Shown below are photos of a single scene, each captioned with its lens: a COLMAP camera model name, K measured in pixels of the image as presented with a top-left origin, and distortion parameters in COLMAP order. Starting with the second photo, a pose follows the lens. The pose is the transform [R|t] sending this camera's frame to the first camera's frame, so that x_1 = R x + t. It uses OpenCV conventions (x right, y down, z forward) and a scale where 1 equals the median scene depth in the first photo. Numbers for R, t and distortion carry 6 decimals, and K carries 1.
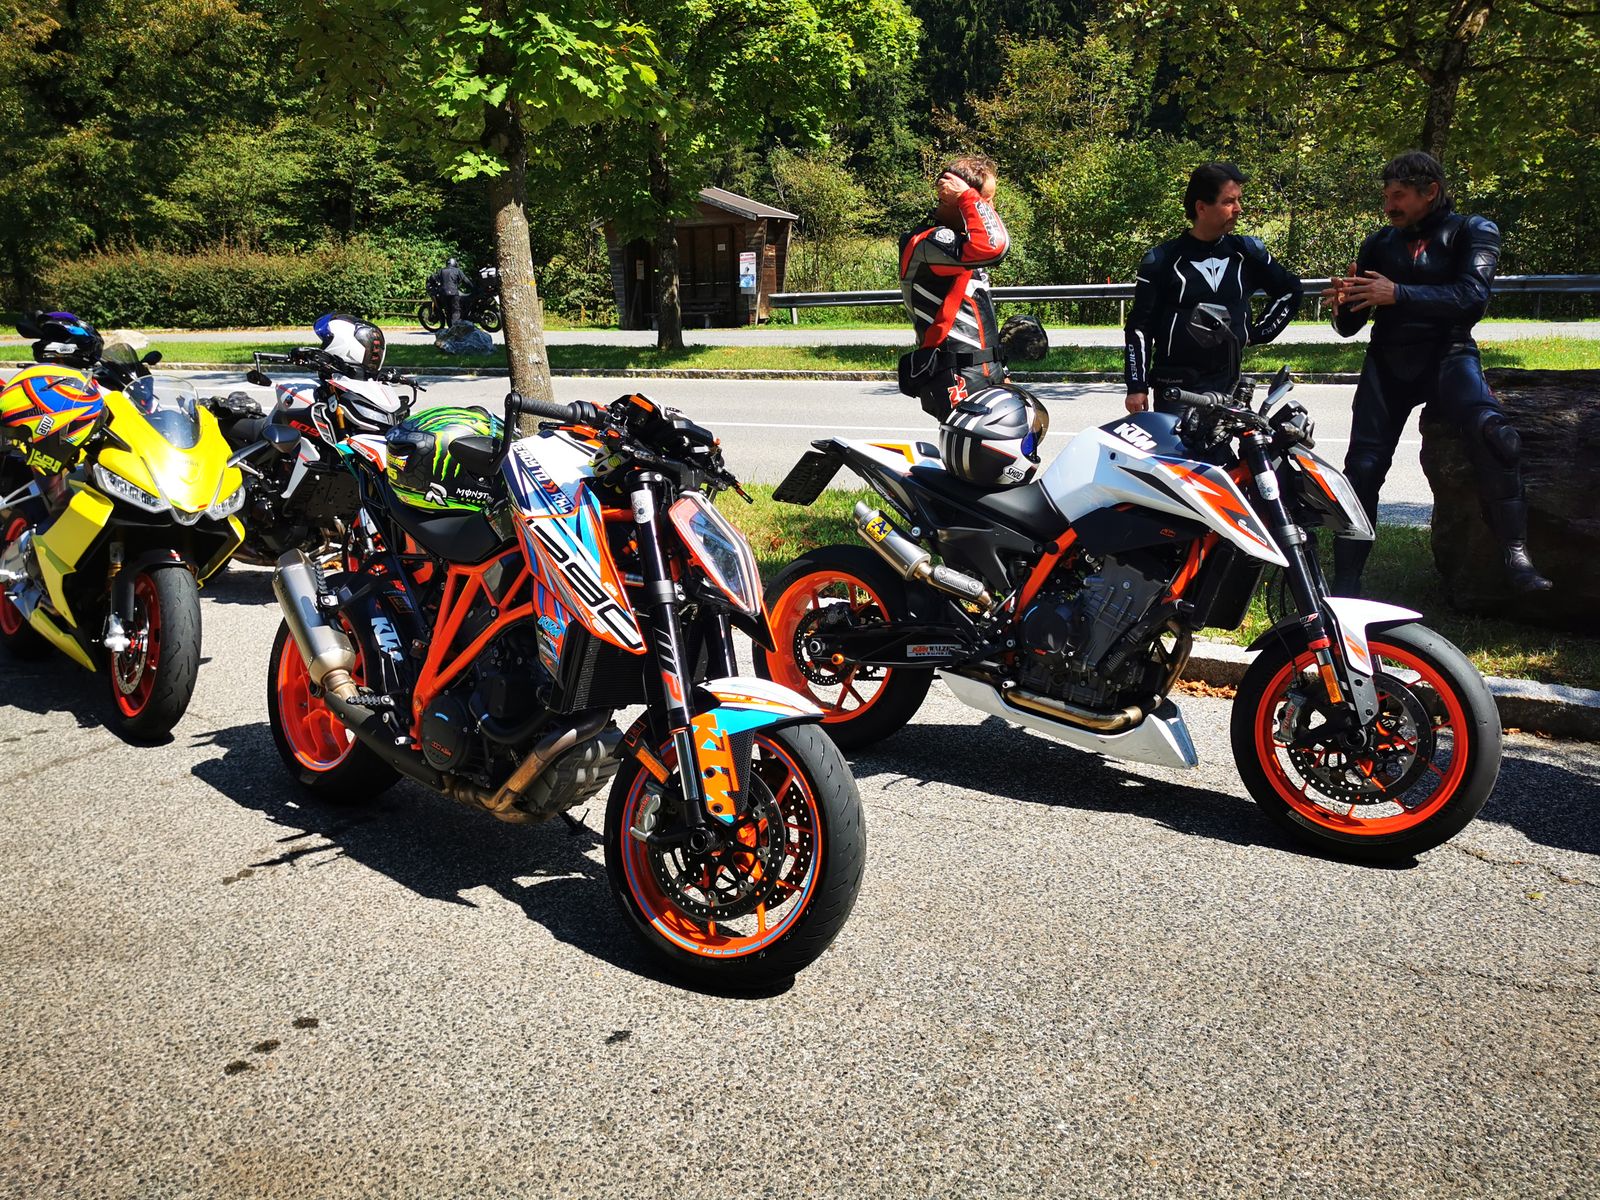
lens RADIAL K [[1221.2, 0, 808.7], [0, 1221.2, 559.6], [0, 0, 1]] dist [0.097552, -0.129075]
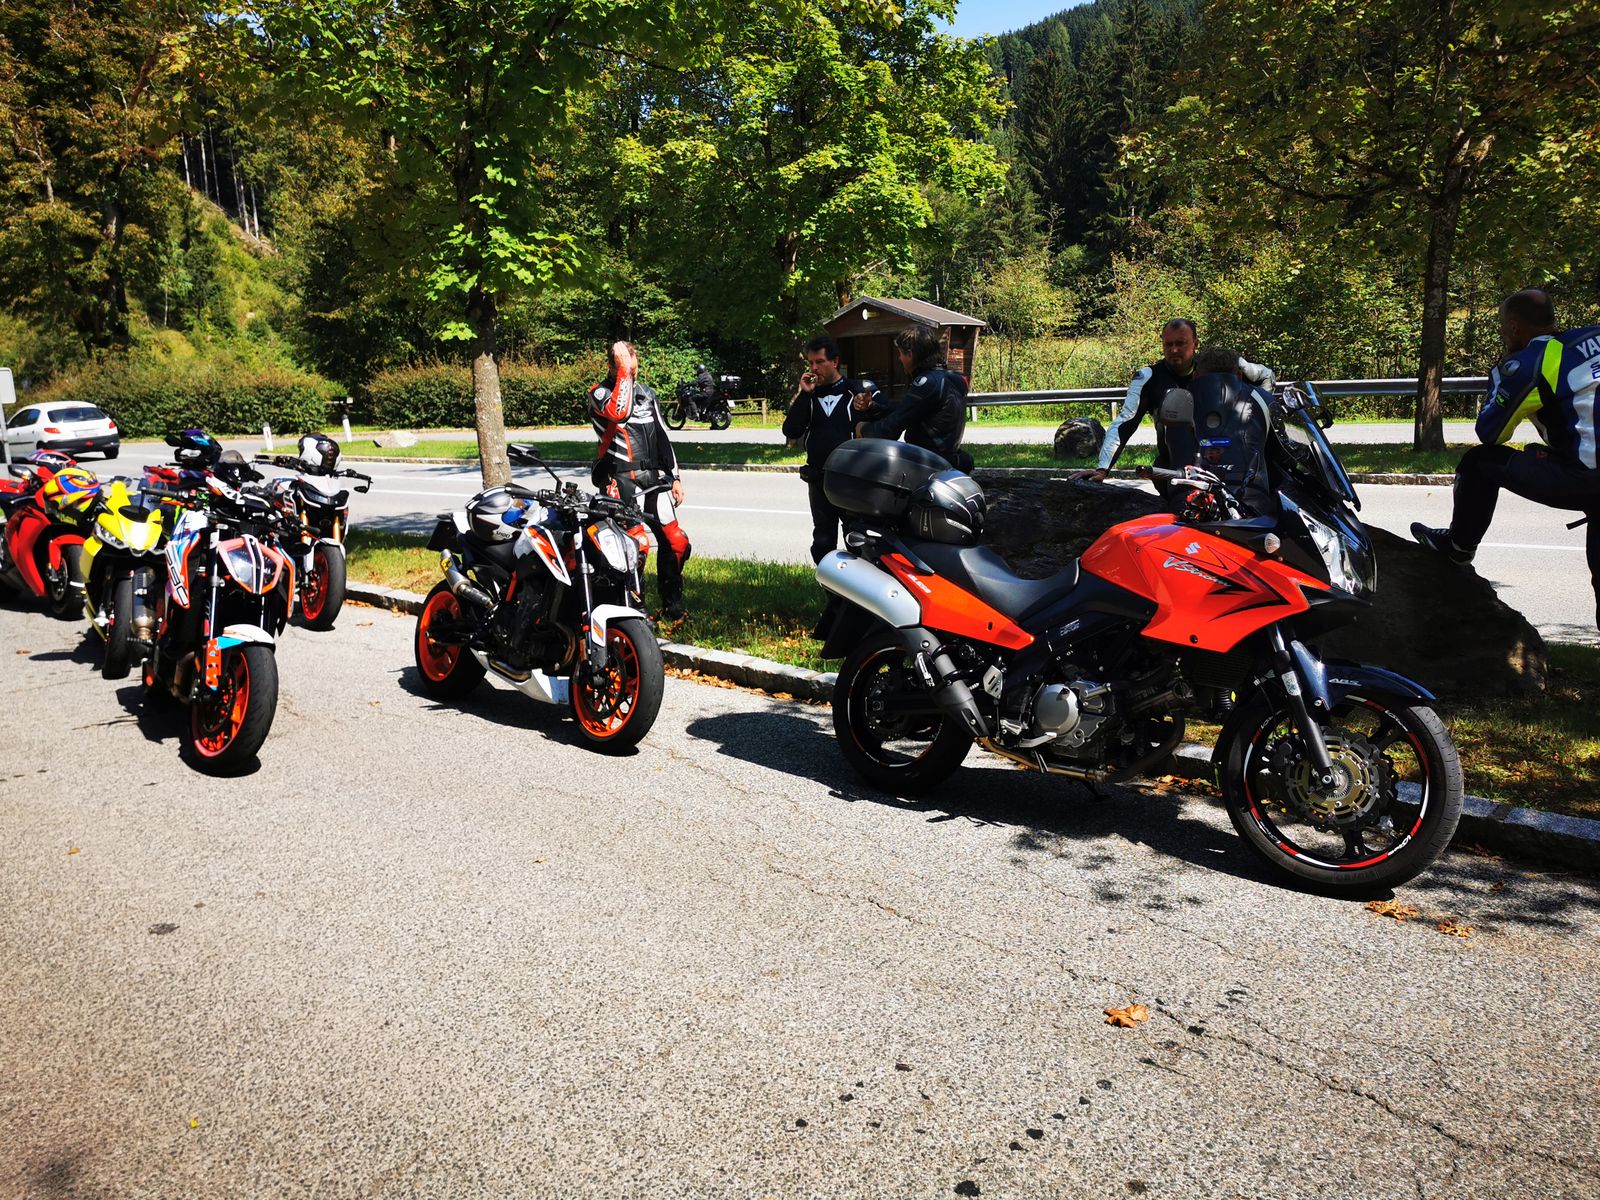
lens RADIAL K [[1221.2, 0, 808.7], [0, 1221.2, 559.6], [0, 0, 1]] dist [0.097552, -0.129075]
pose [[0.969557, 0.025458, -0.243538, 0.202323], [-0.043111, 0.996792, -0.067435, 0.012852], [0.241040, 0.075881, 0.967544, -0.116817]]
